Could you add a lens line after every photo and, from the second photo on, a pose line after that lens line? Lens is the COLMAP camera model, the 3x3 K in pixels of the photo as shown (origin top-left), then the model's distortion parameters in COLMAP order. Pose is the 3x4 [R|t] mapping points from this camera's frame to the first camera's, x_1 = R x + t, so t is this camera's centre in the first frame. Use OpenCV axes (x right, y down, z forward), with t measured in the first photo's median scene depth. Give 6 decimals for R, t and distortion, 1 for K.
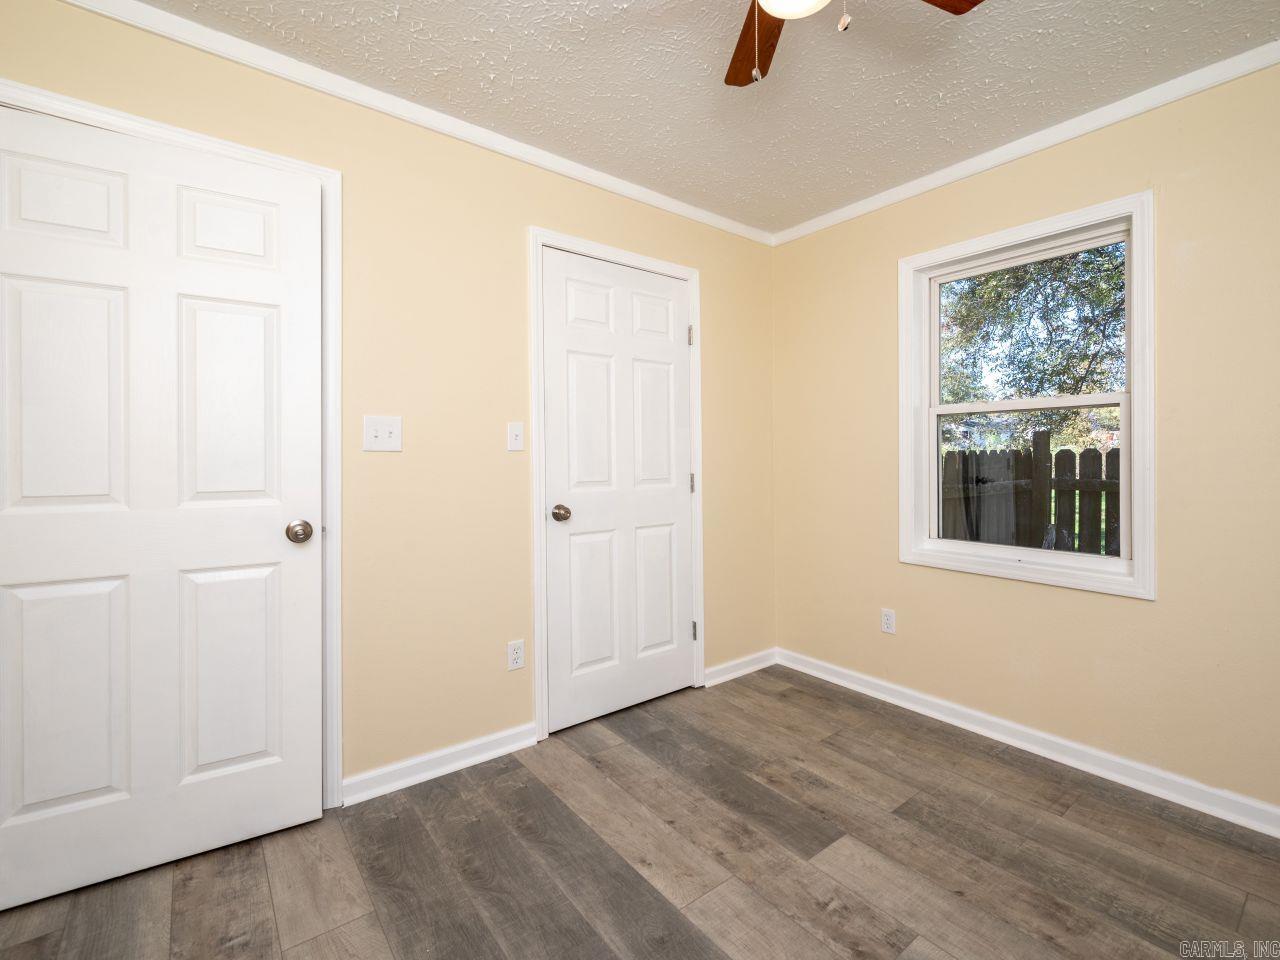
lens RADIAL K [[580.0, 0, 648.7], [0, 580.0, 466.0], [0, 0, 1]] dist [-0.001016, -0.000730]
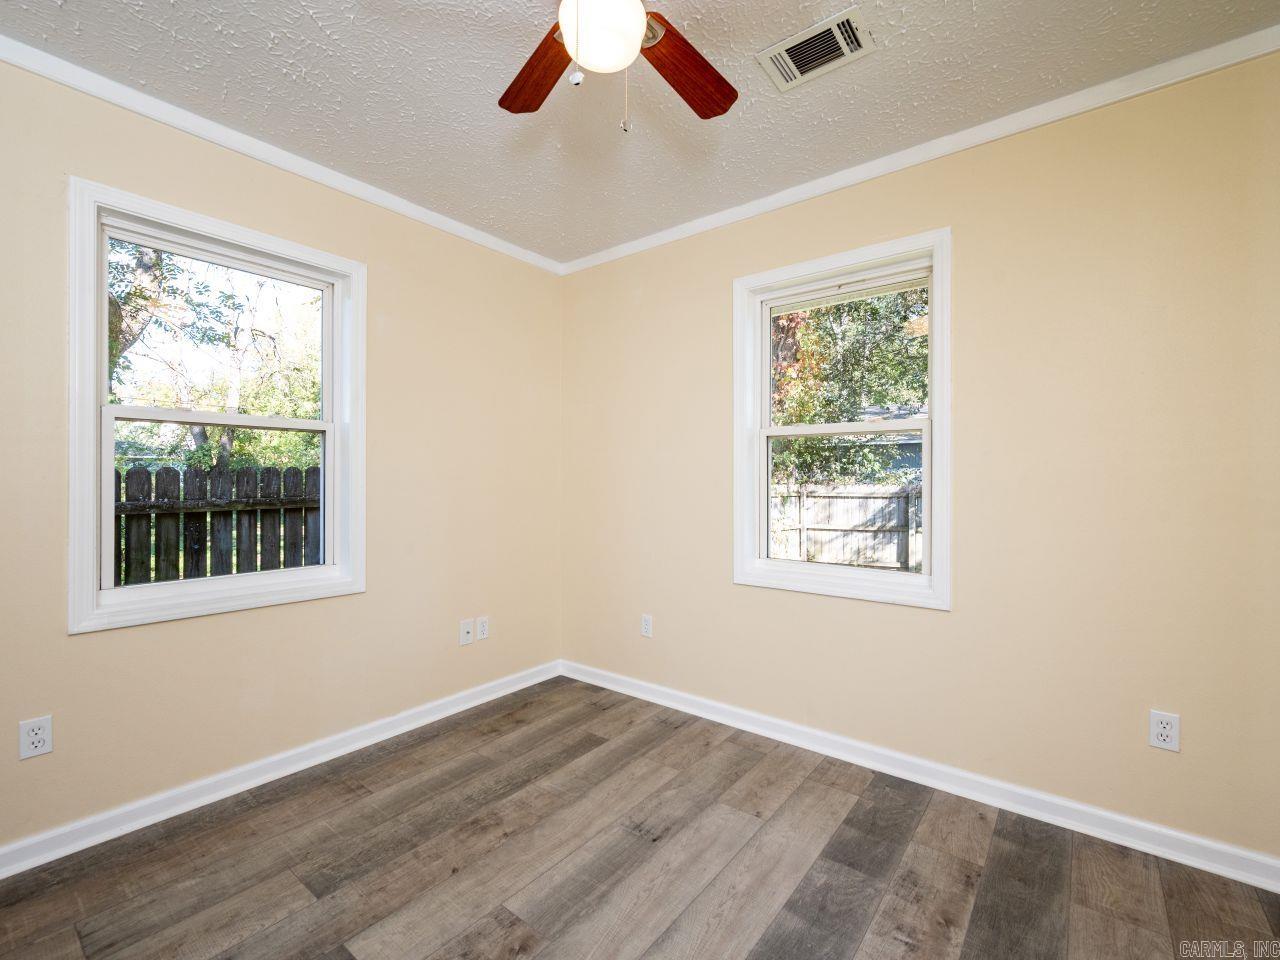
lens RADIAL K [[572.3, 0, 647.0], [0, 572.3, 481.5], [0, 0, 1]] dist [-0.002093, -0.000763]
pose [[-0.236269, -0.000992, 0.971687, -0.489049], [0.016049, 0.999859, 0.004924, -0.000677], [-0.971555, 0.016757, -0.236219, 0.720066]]
